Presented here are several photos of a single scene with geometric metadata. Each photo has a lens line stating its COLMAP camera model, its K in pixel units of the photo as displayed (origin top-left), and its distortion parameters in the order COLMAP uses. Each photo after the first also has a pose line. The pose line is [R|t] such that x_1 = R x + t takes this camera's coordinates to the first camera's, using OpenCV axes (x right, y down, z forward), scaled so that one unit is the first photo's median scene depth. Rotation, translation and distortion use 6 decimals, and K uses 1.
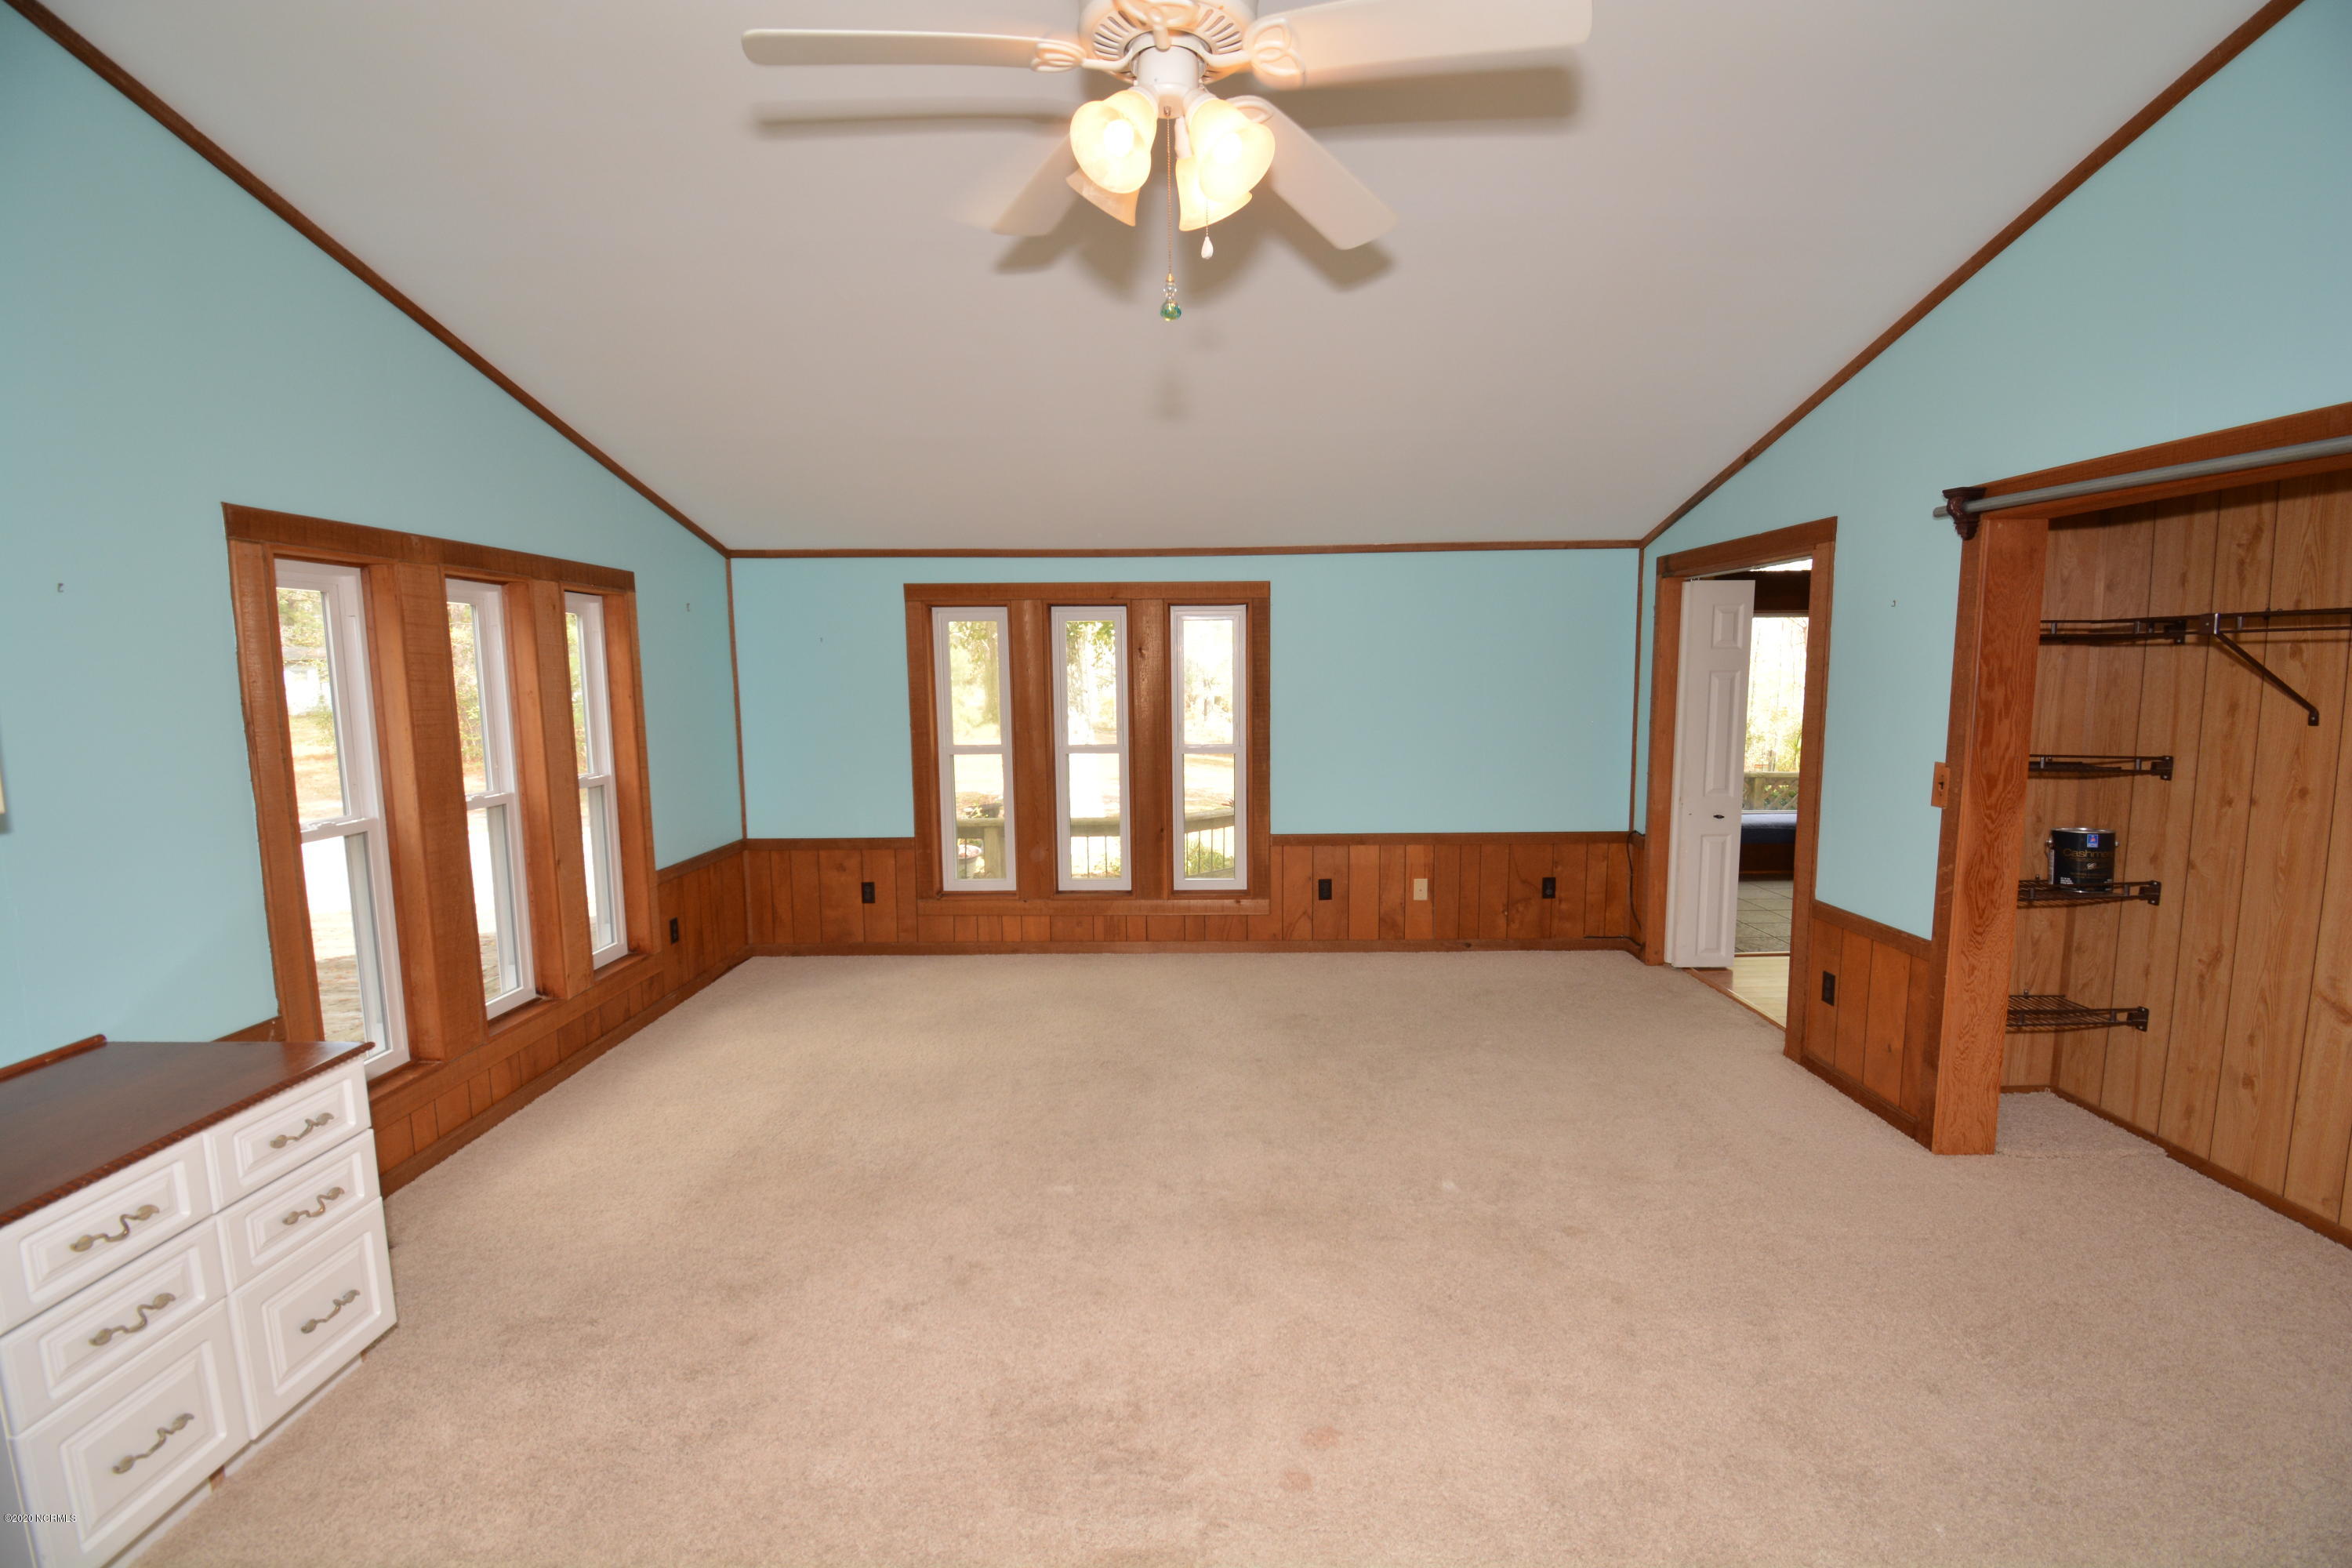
lens RADIAL K [[1028.6, 0, 1181.1], [0, 1028.6, 785.8], [0, 0, 1]] dist [0.005051, -0.018054]
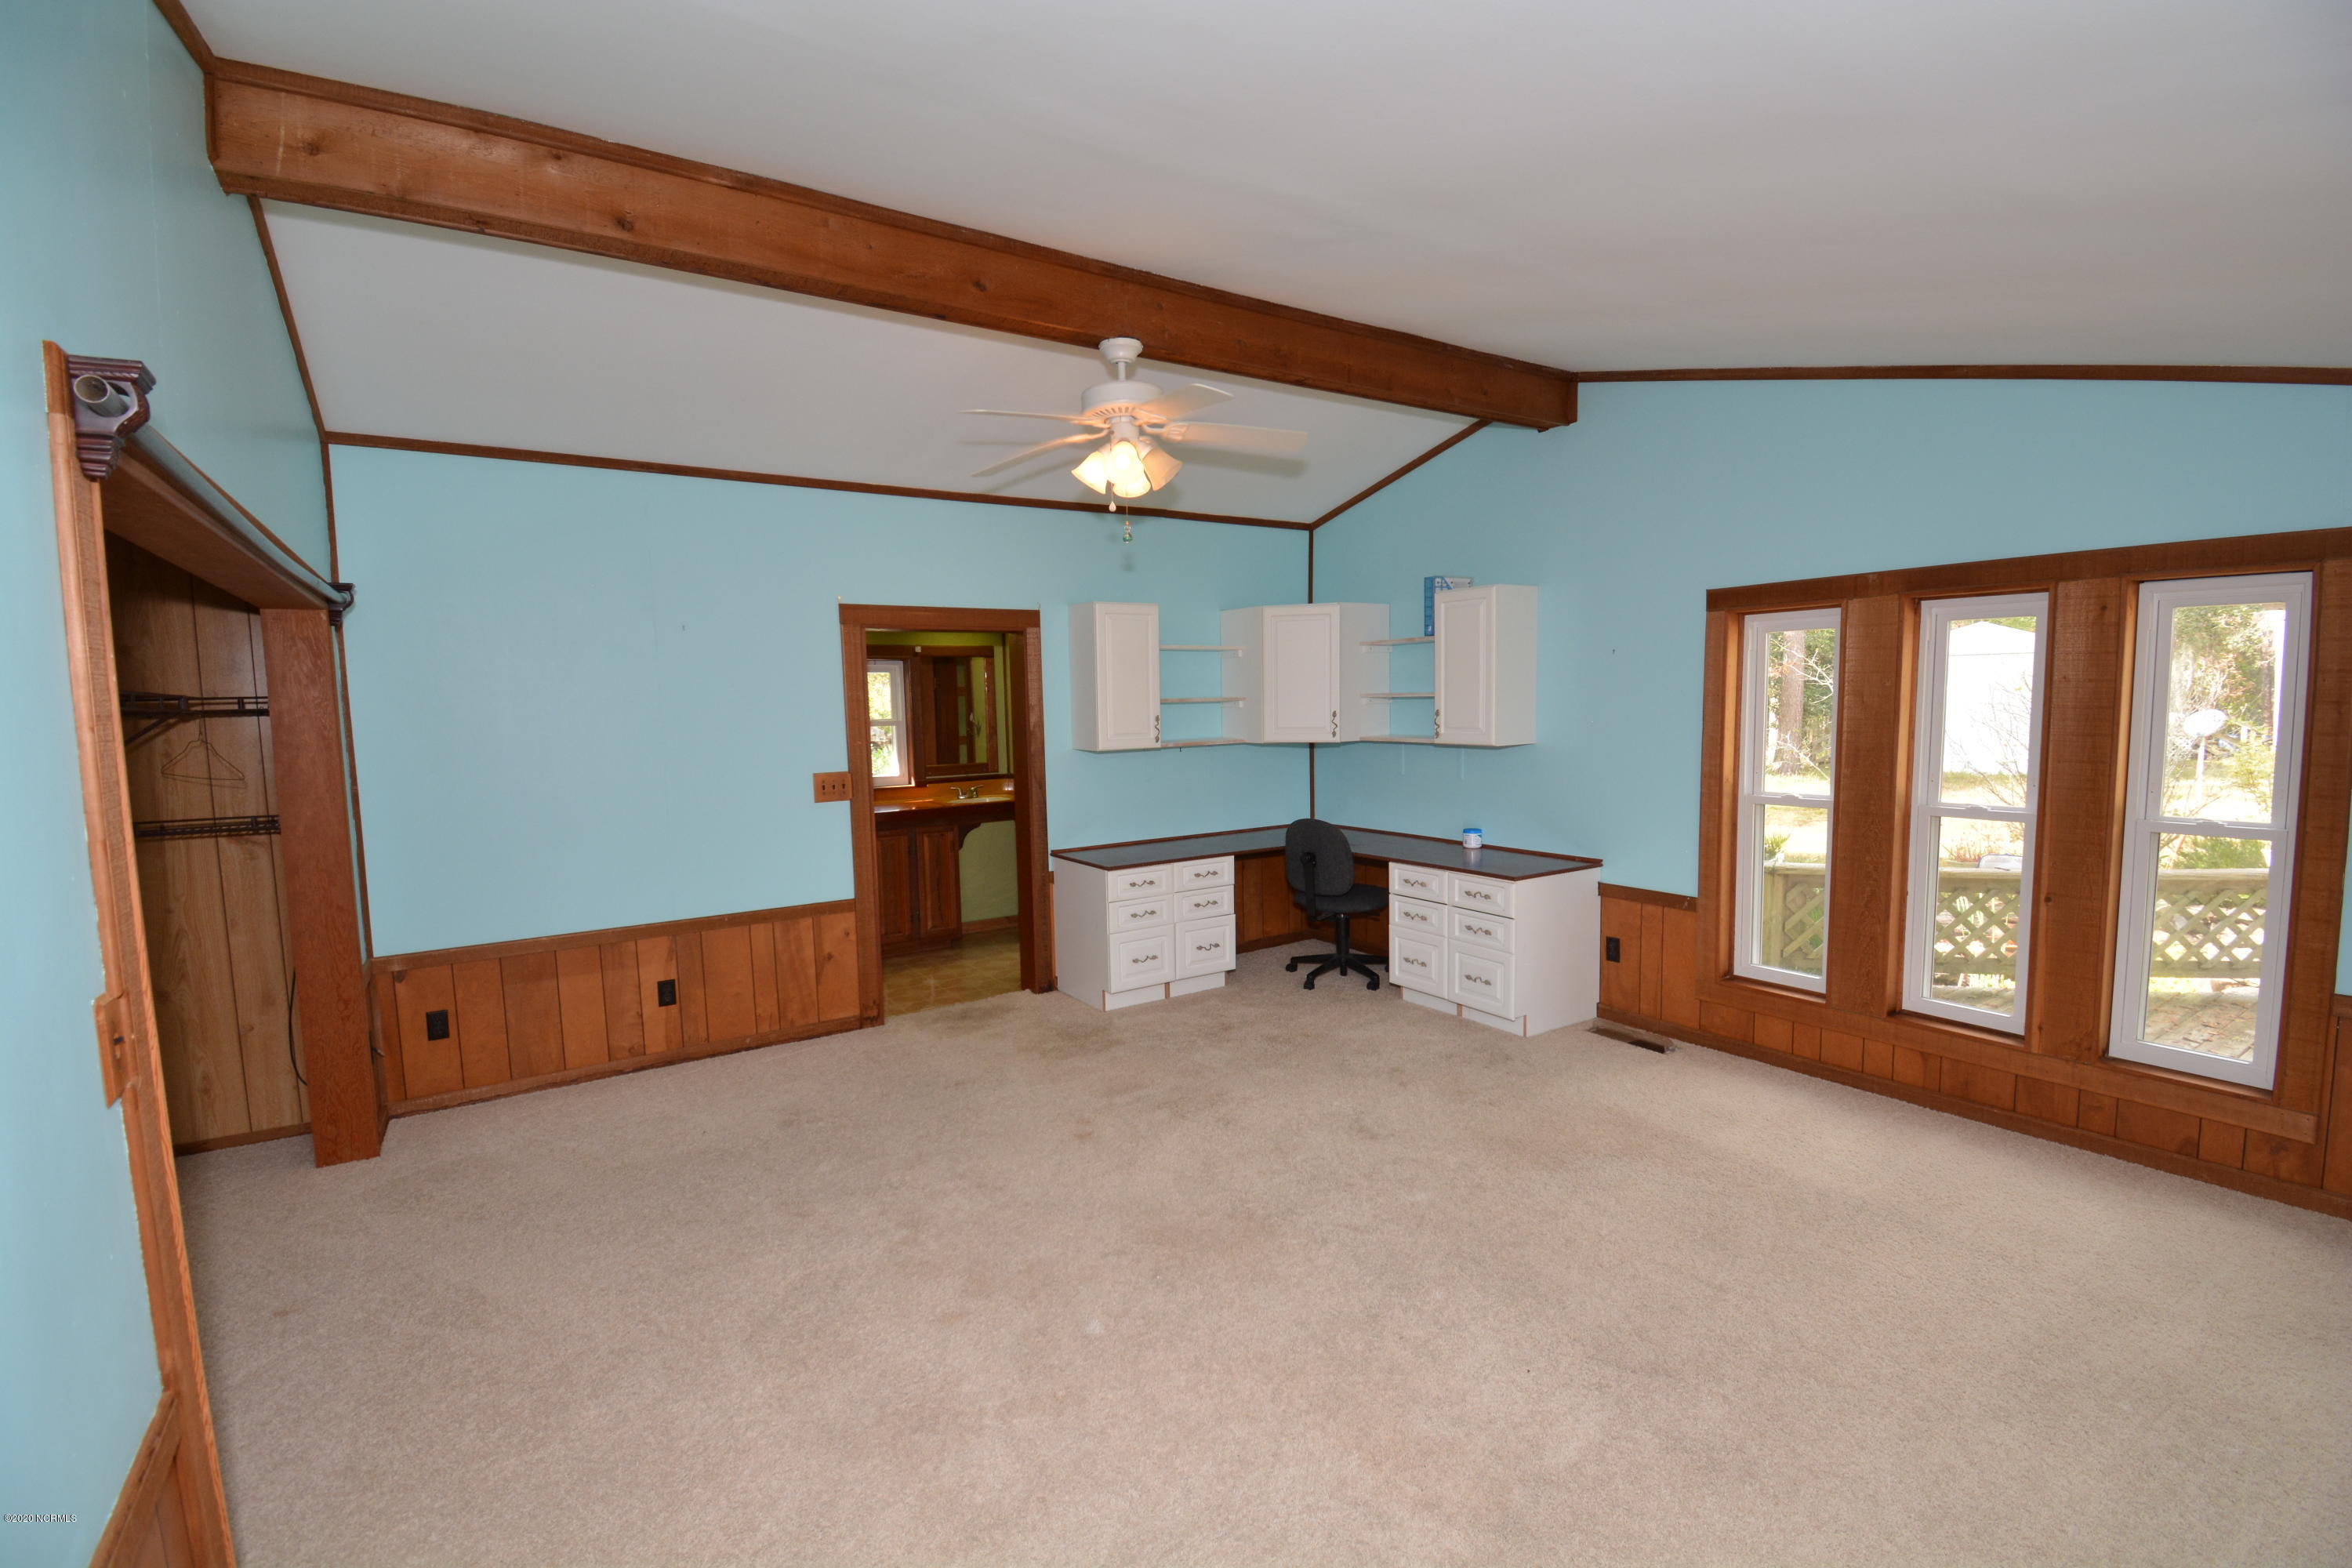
lens RADIAL K [[1028.6, 0, 1181.1], [0, 1028.6, 785.8], [0, 0, 1]] dist [0.005051, -0.018054]
pose [[-0.816377, 0.077674, -0.572272, 0.616379], [-0.032504, 0.983163, 0.179814, -0.185504], [0.576604, 0.165397, -0.800107, 1.526359]]
